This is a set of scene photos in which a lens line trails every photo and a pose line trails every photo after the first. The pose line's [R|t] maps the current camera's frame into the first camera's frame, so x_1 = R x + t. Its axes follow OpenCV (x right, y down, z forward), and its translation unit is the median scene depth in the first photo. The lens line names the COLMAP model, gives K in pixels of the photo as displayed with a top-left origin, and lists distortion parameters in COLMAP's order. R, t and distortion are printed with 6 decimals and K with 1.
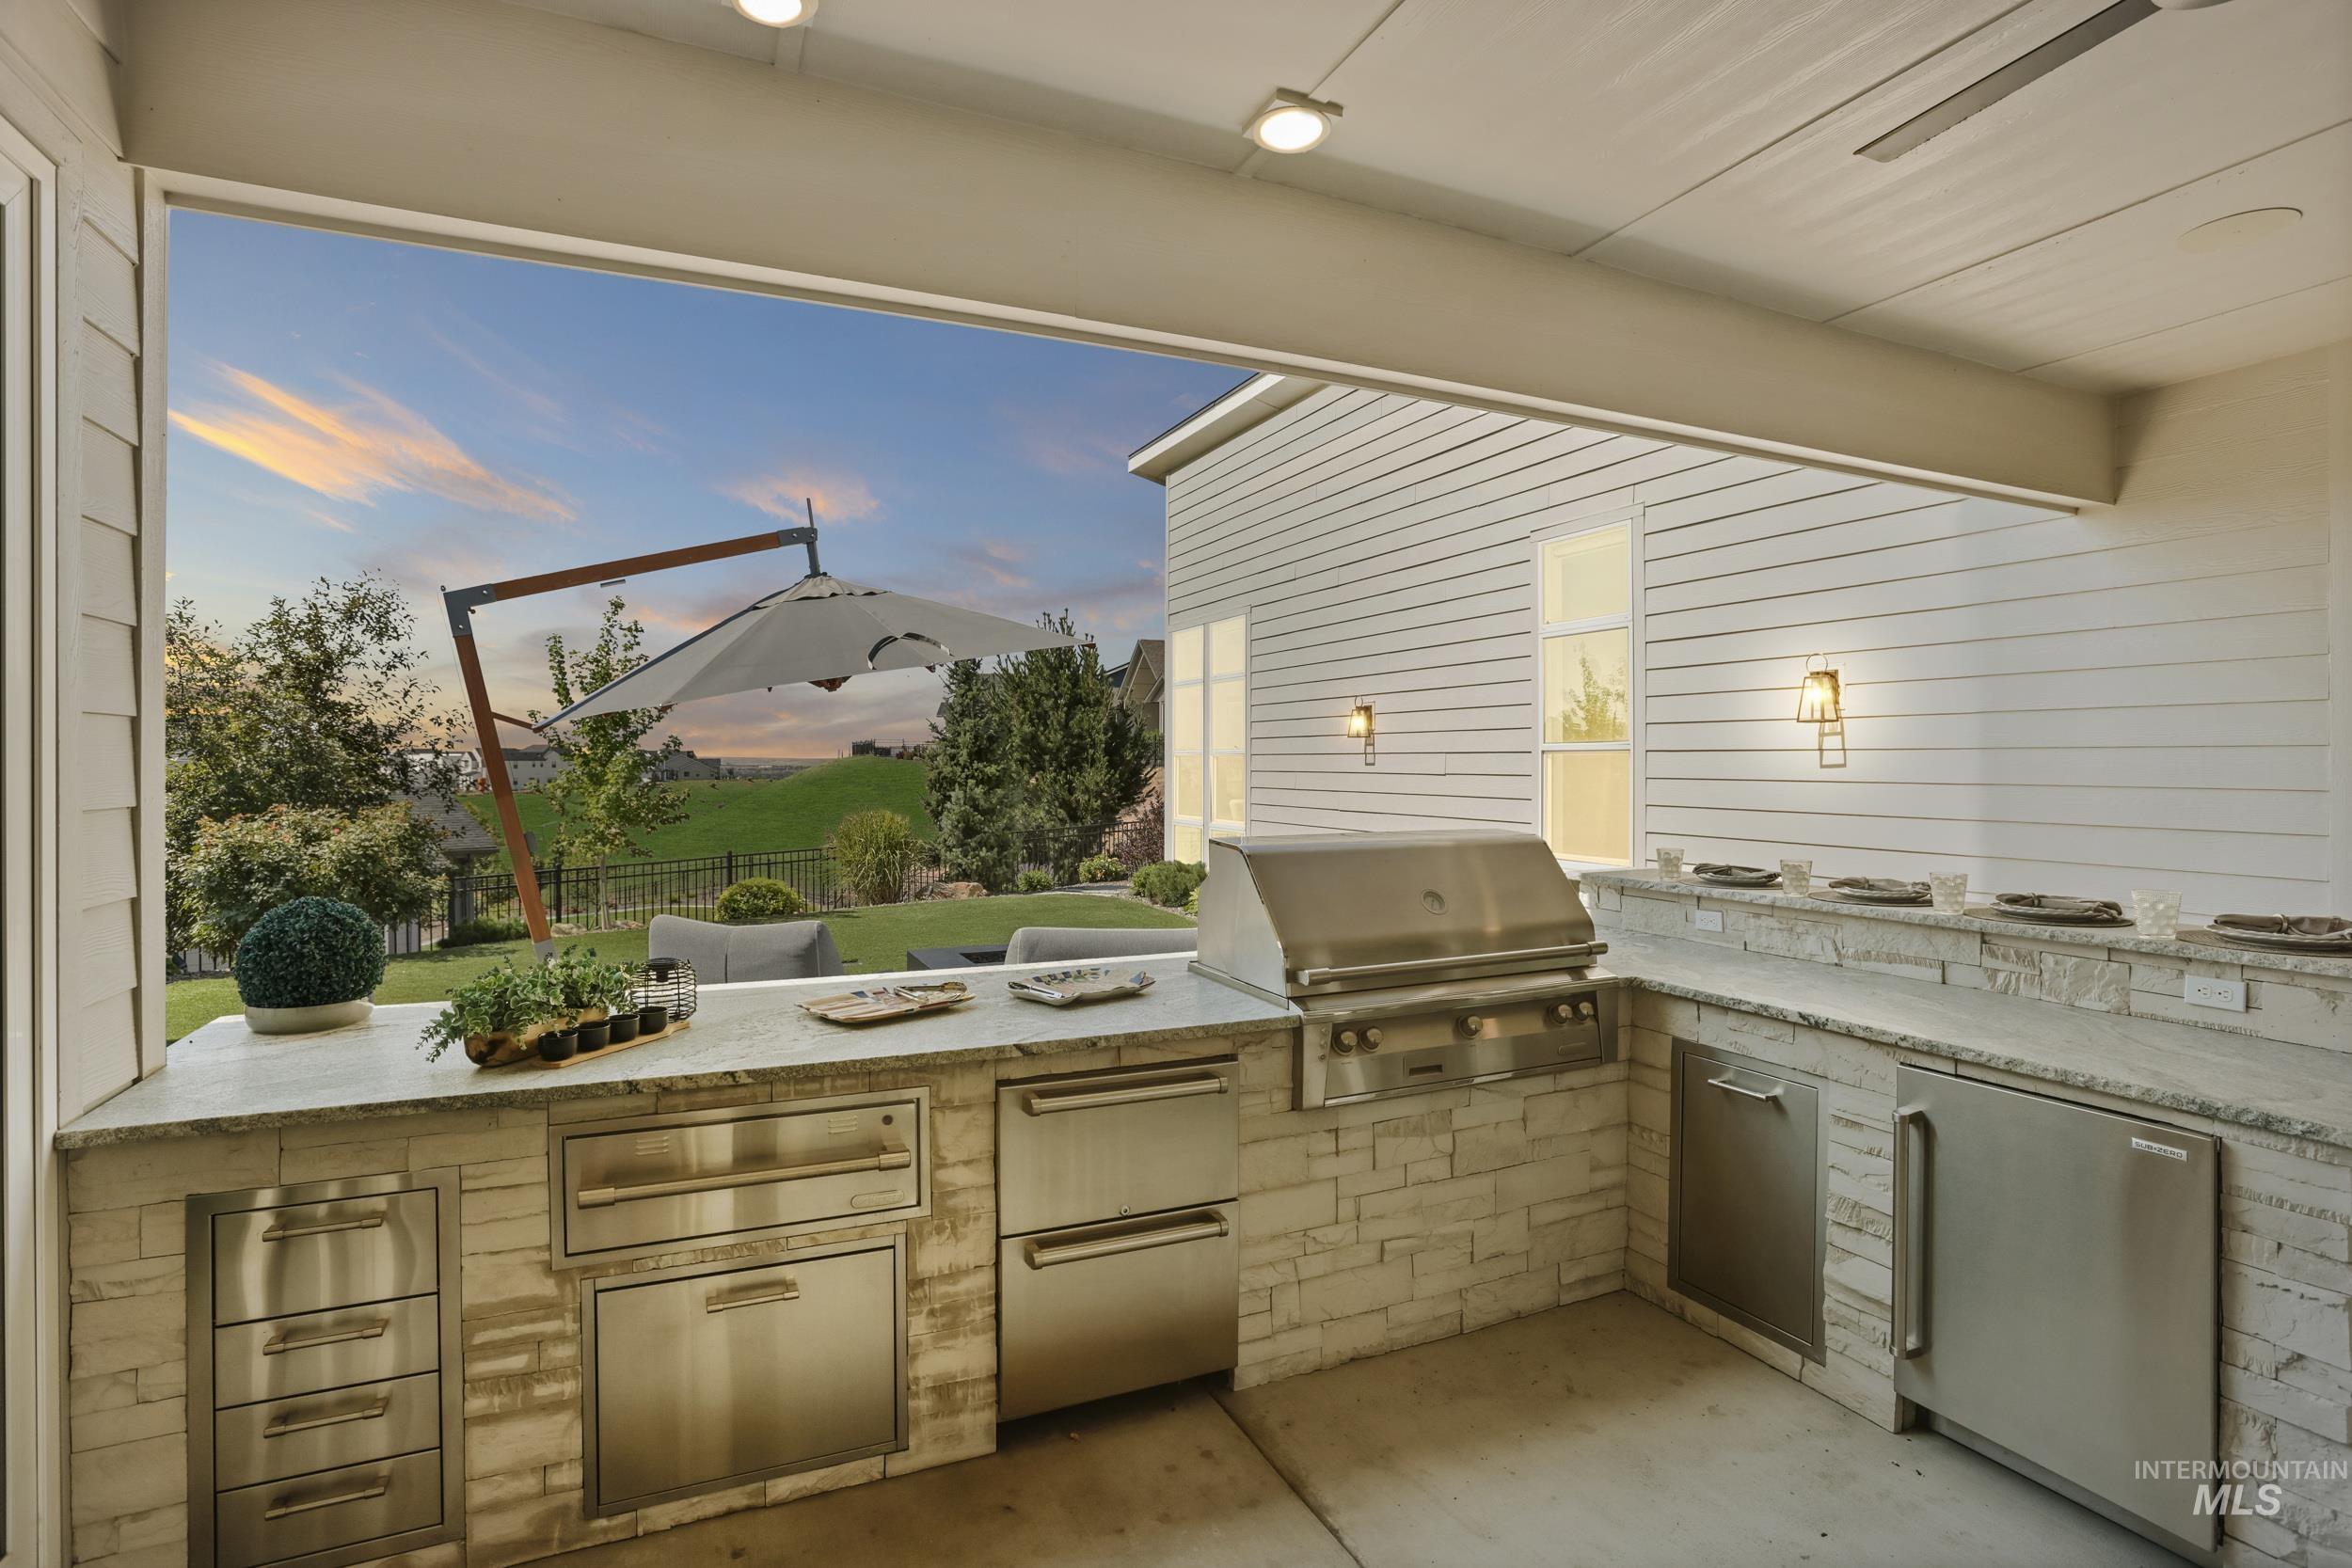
lens RADIAL K [[1133.7, 0, 1156.6], [0, 1133.7, 778.1], [0, 0, 1]] dist [-0.083965, 0.042033]
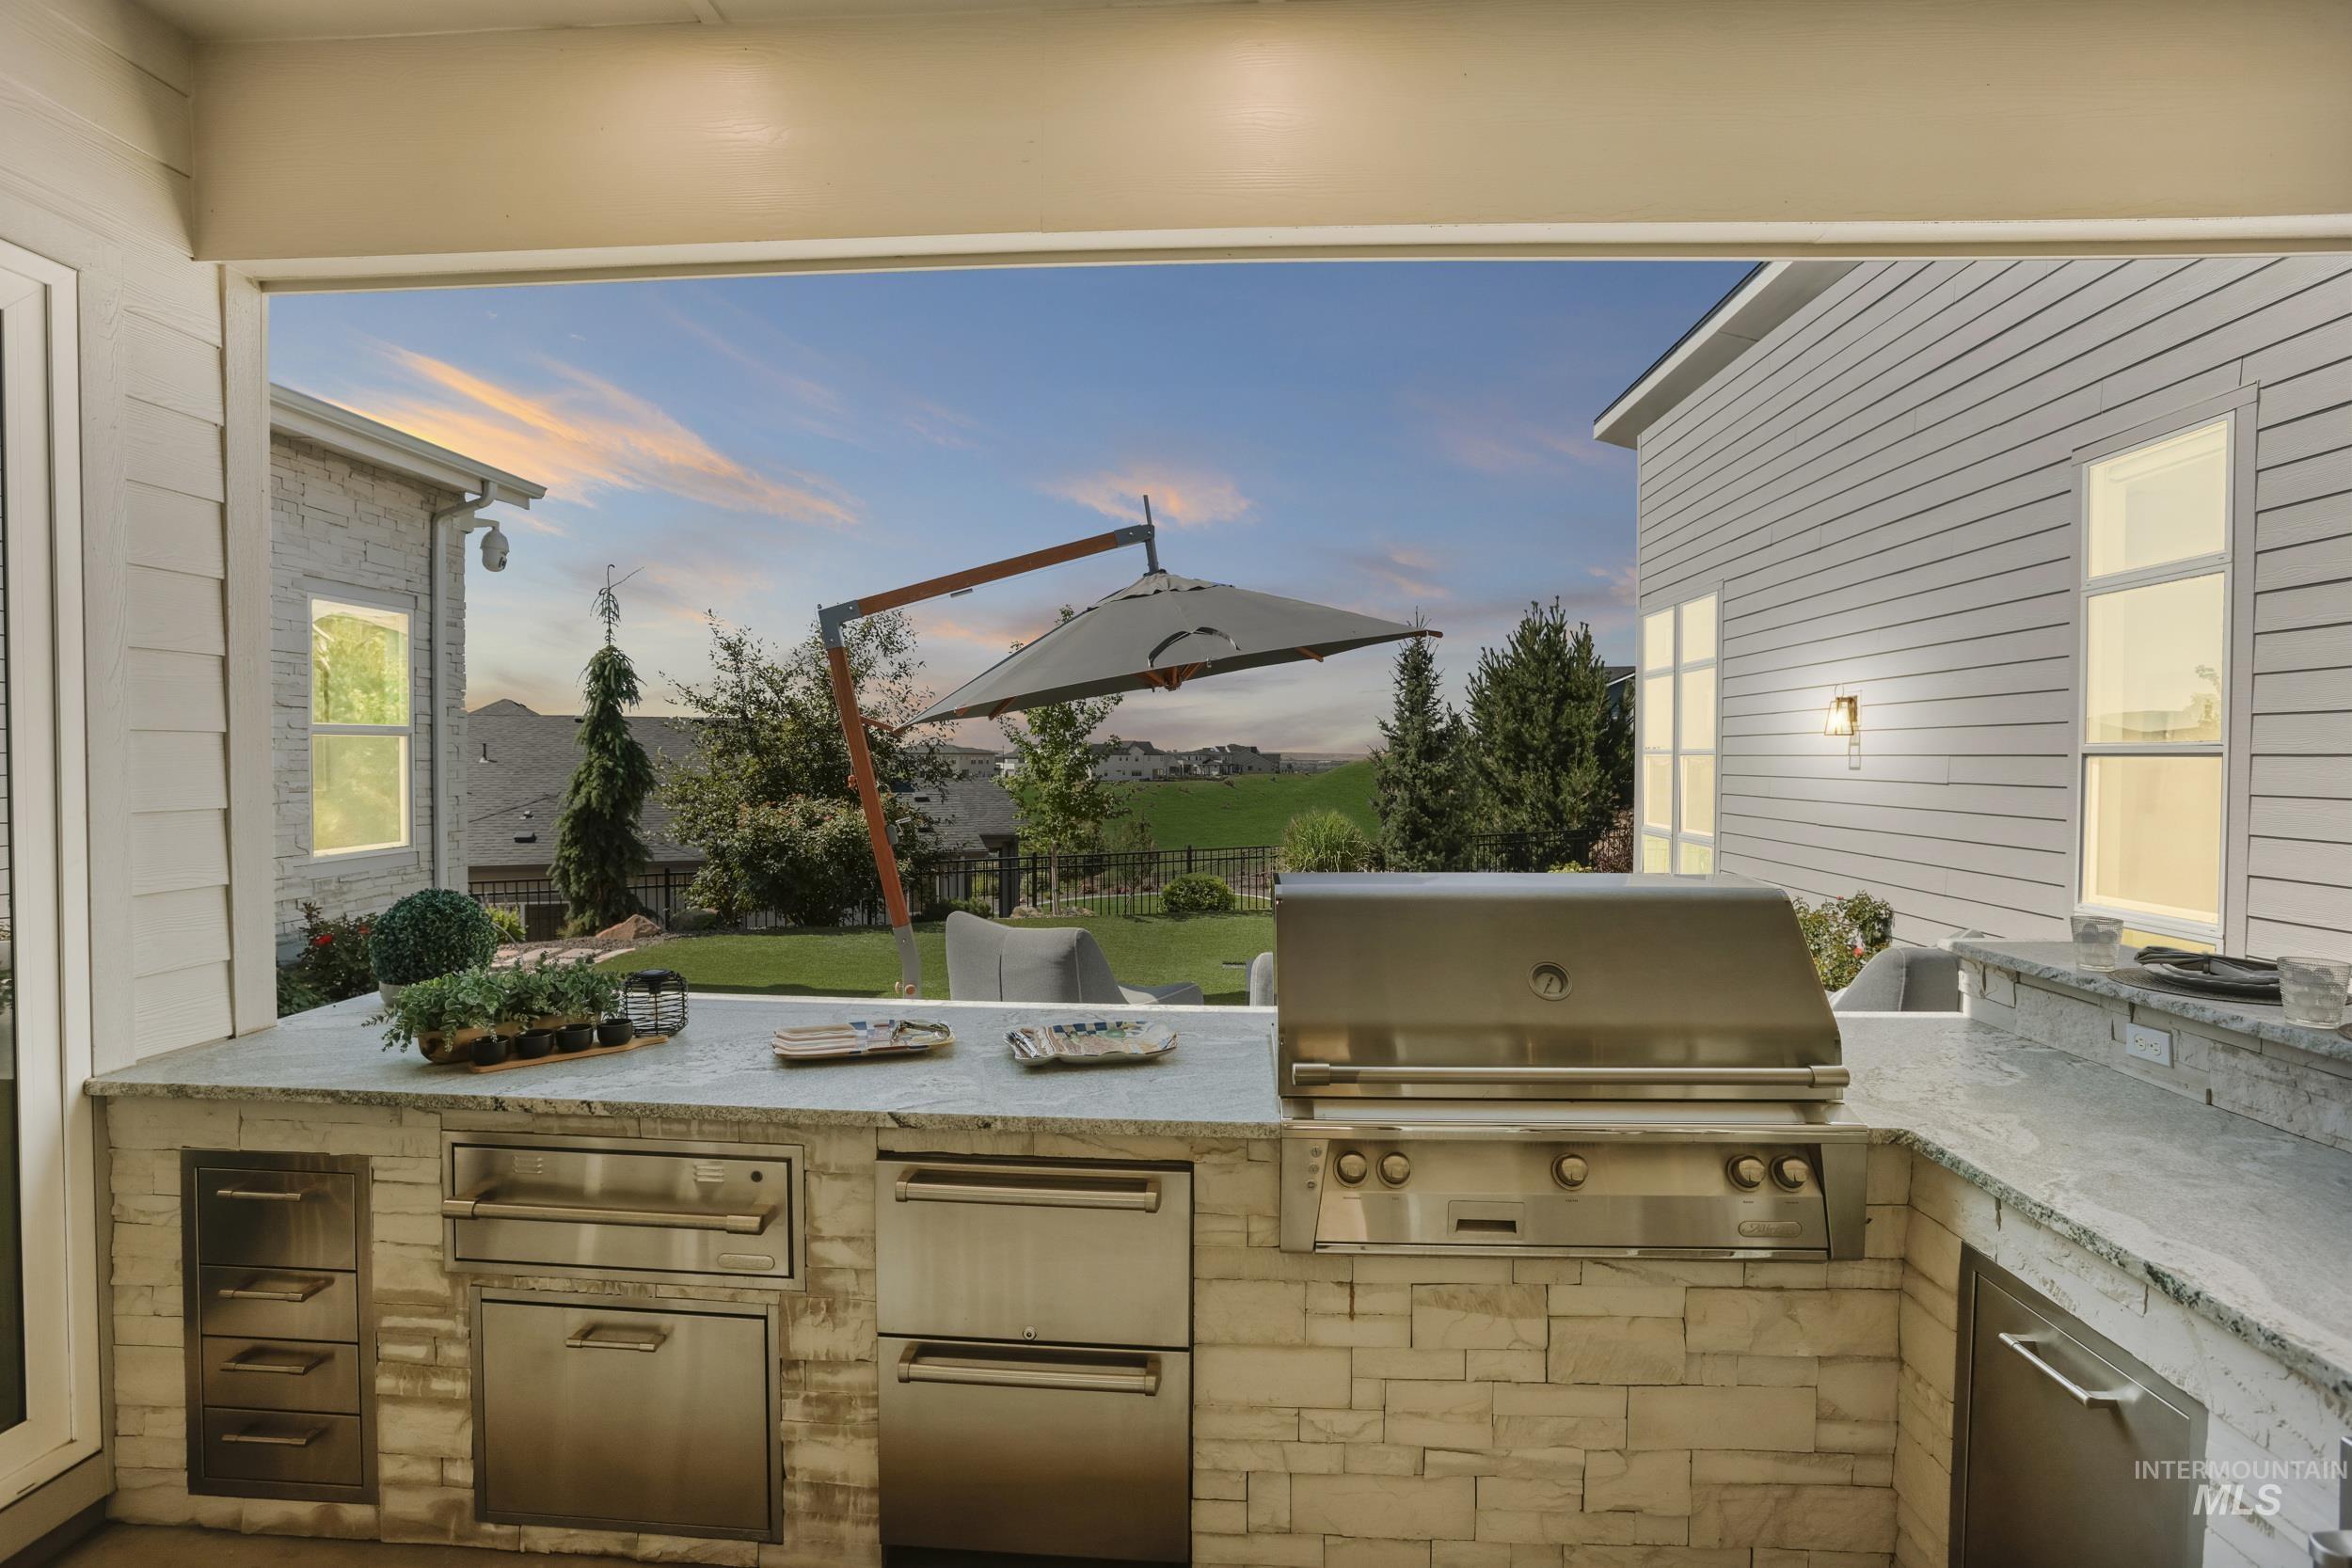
lens RADIAL K [[1122.7, 0, 1162.9], [0, 1122.7, 792.0], [0, 0, 1]] dist [-0.080885, 0.038163]
pose [[0.889409, 0.018391, -0.456743, 0.367844], [-0.010960, 0.999761, 0.018914, -0.017983], [0.456982, -0.011816, 0.889398, 0.305977]]
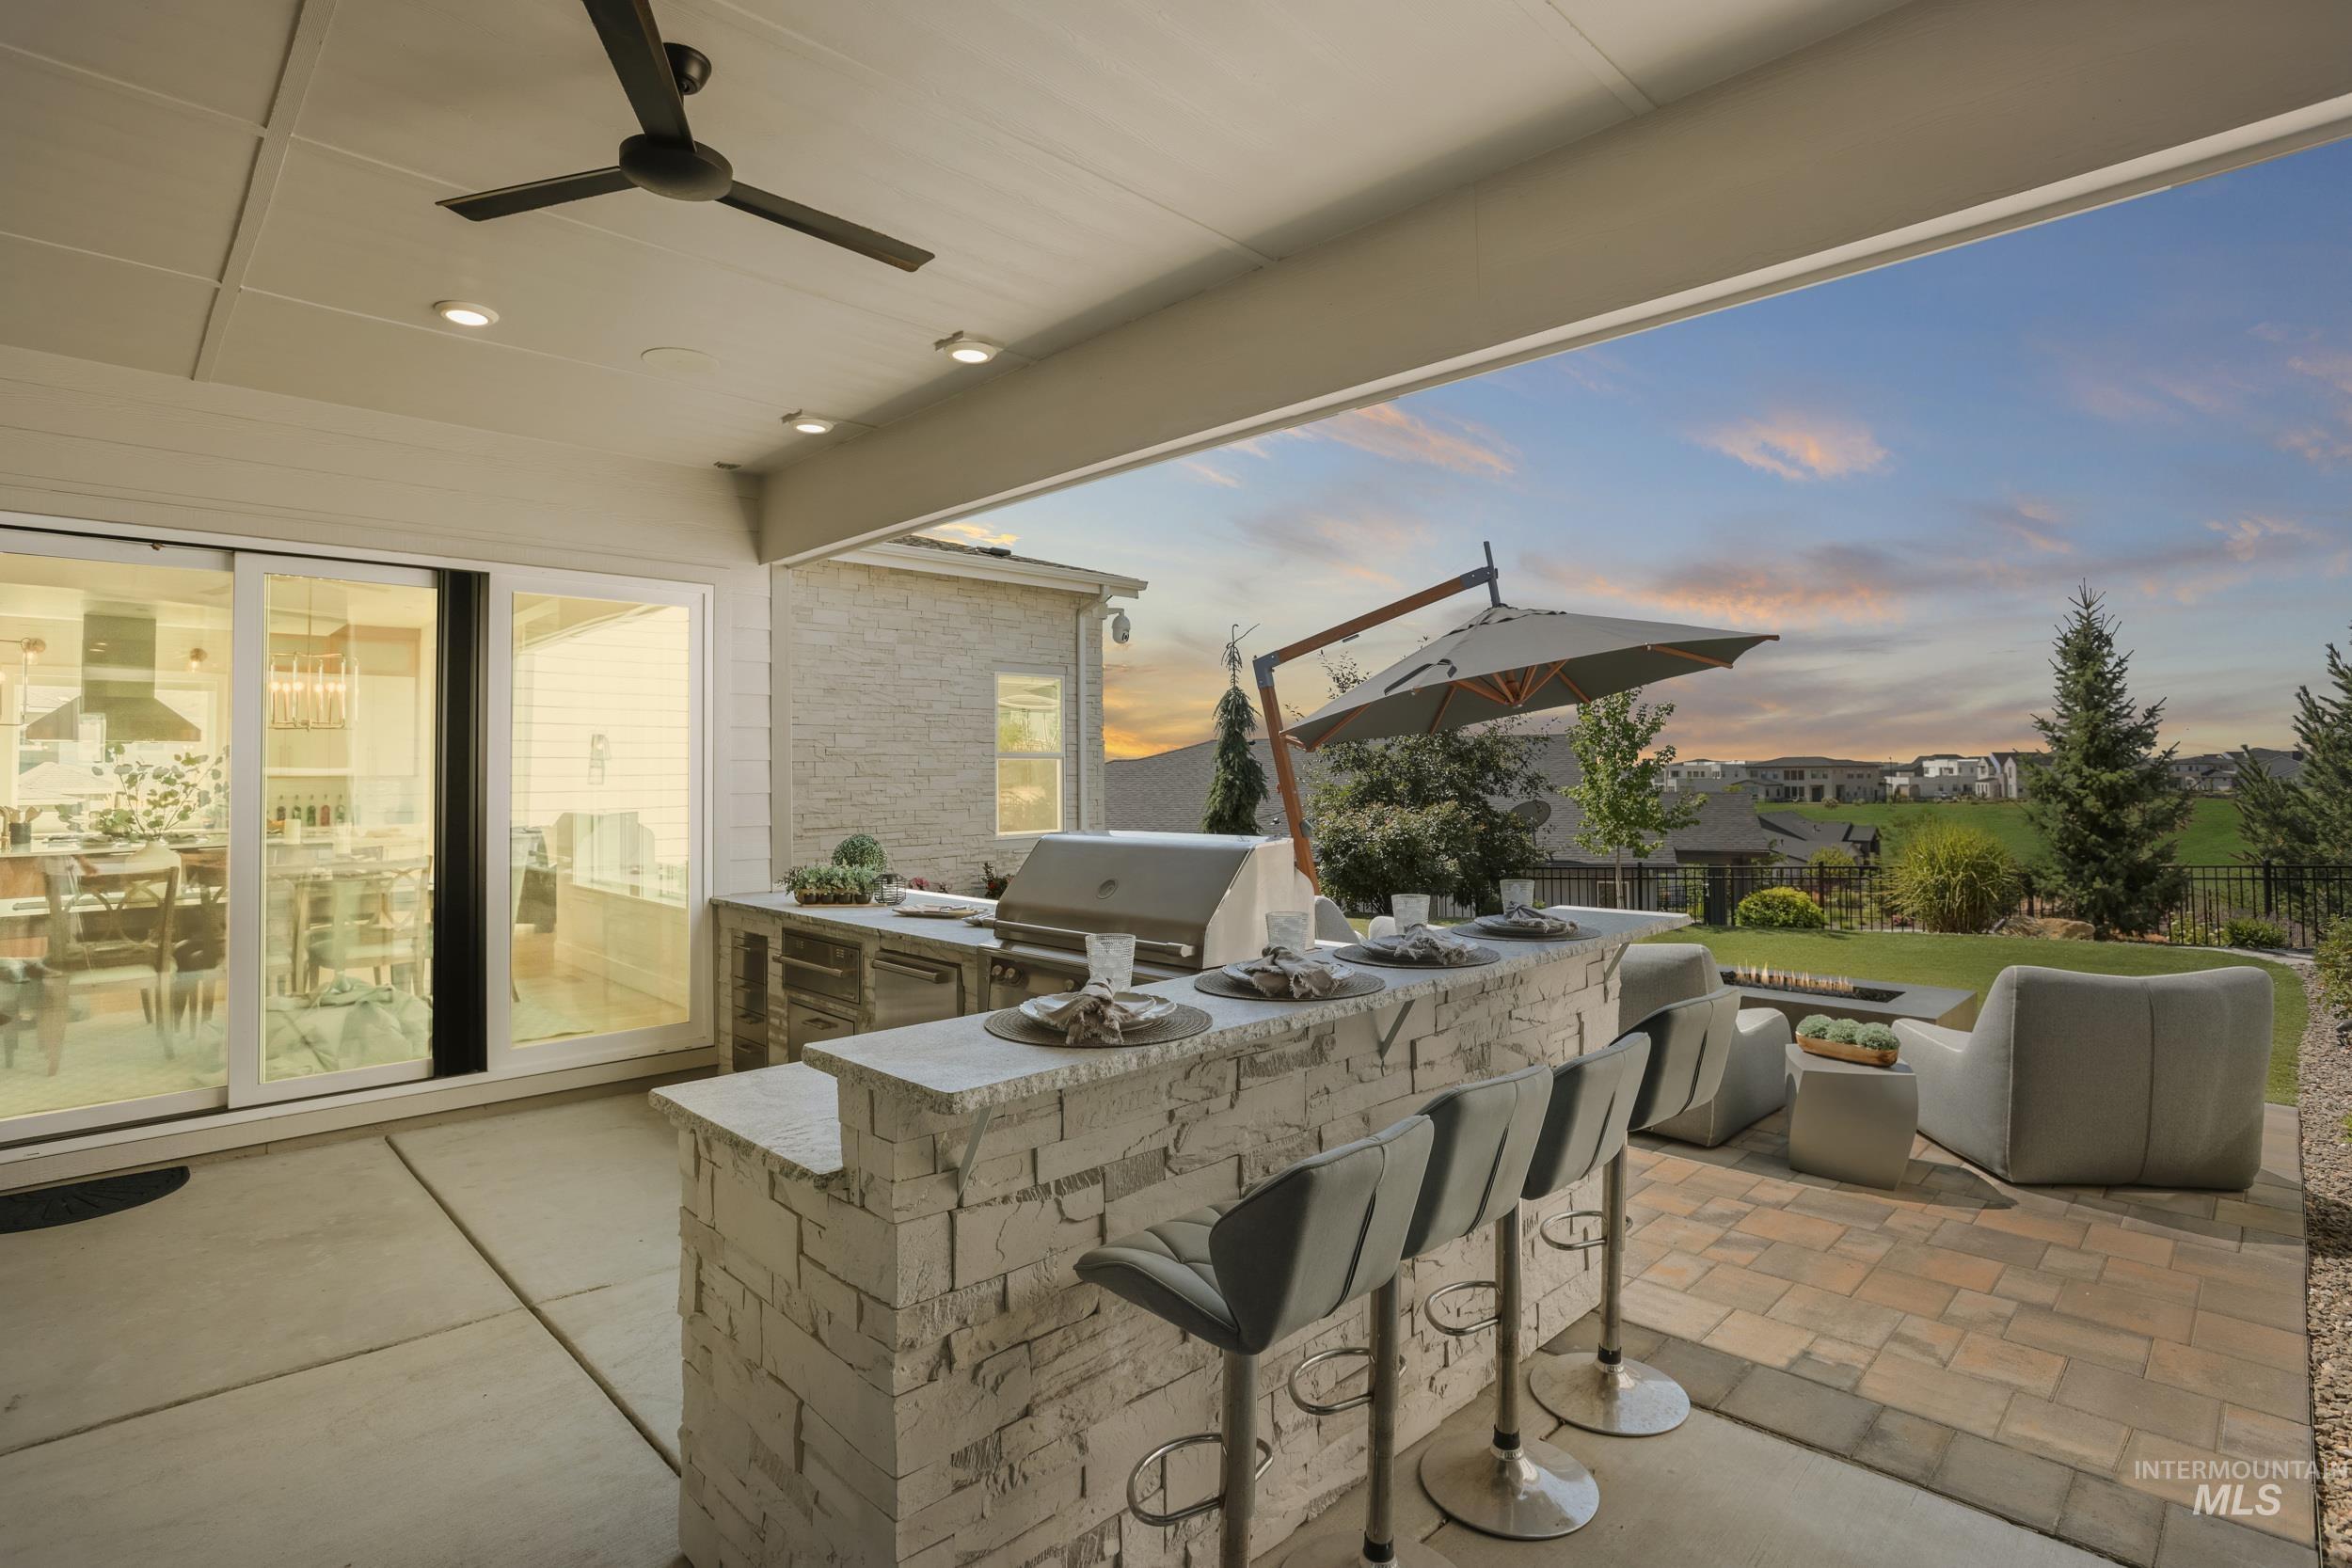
lens RADIAL K [[1133.7, 0, 1156.6], [0, 1133.7, 778.1], [0, 0, 1]] dist [-0.083965, 0.042033]
pose [[0.361915, 0.000613, -0.932211, 1.504396], [-0.004855, 0.999987, -0.001227, -0.010886], [0.932199, 0.004970, 0.361913, 0.638286]]
